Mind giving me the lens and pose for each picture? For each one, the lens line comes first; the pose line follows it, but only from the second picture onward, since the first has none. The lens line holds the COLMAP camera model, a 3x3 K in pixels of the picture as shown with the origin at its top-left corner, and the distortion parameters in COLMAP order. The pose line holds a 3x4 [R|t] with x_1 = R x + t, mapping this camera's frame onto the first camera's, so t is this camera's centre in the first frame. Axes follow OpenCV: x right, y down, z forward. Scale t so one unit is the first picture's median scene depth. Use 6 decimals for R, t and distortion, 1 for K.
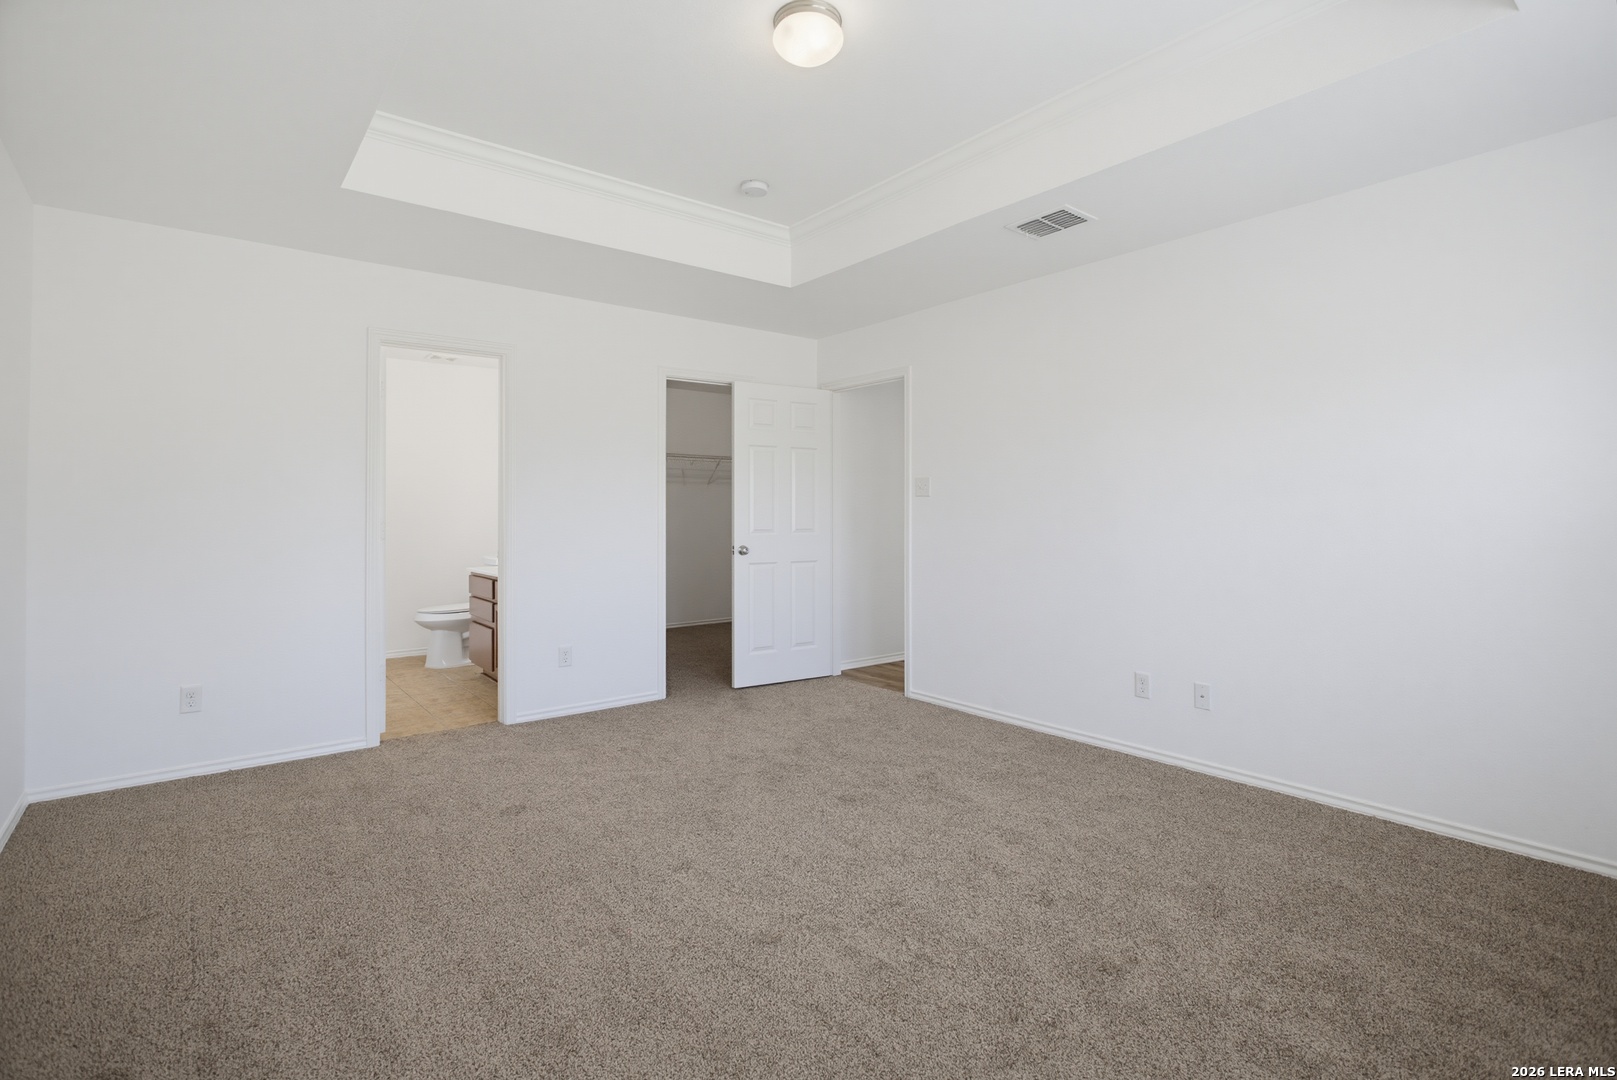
lens RADIAL K [[758.3, 0, 819.1], [0, 758.3, 527.0], [0, 0, 1]] dist [-0.010171, 0.003173]
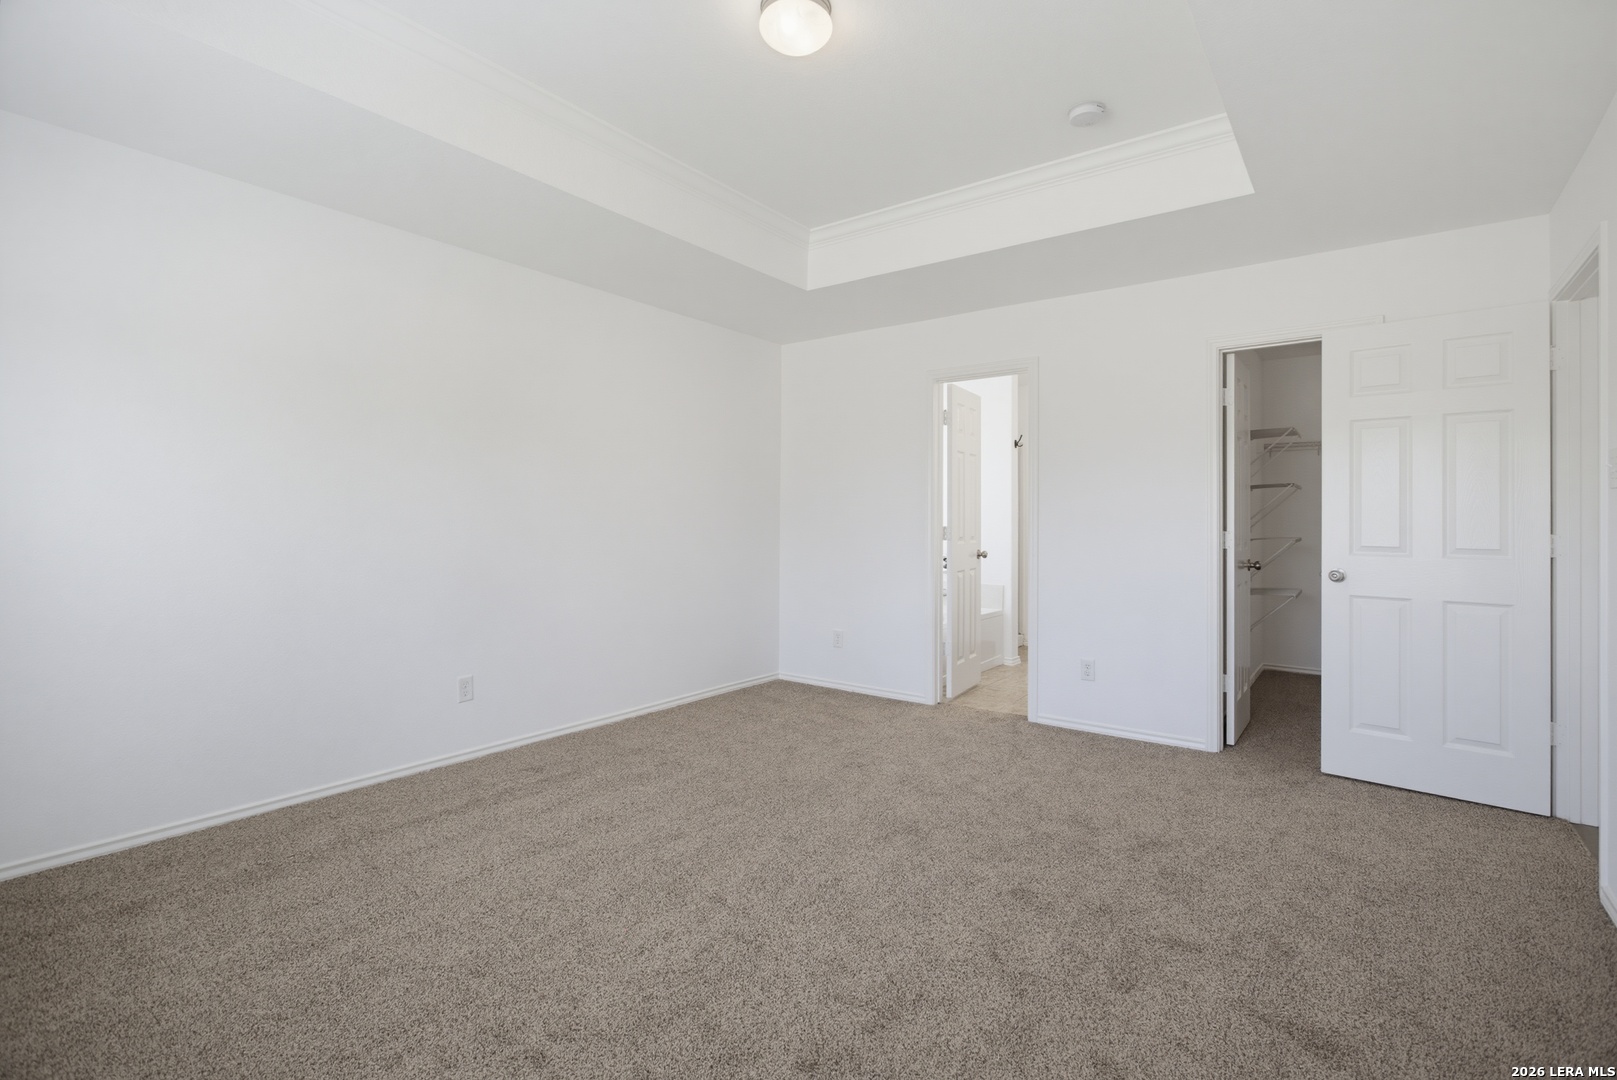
lens RADIAL K [[758.3, 0, 820.4], [0, 758.3, 536.7], [0, 0, 1]] dist [-0.010171, 0.003173]
pose [[0.269182, 0.024530, -0.962777, 0.442545], [-0.027811, 0.999457, 0.017689, -0.004452], [0.962688, 0.022014, 0.269718, 0.373300]]
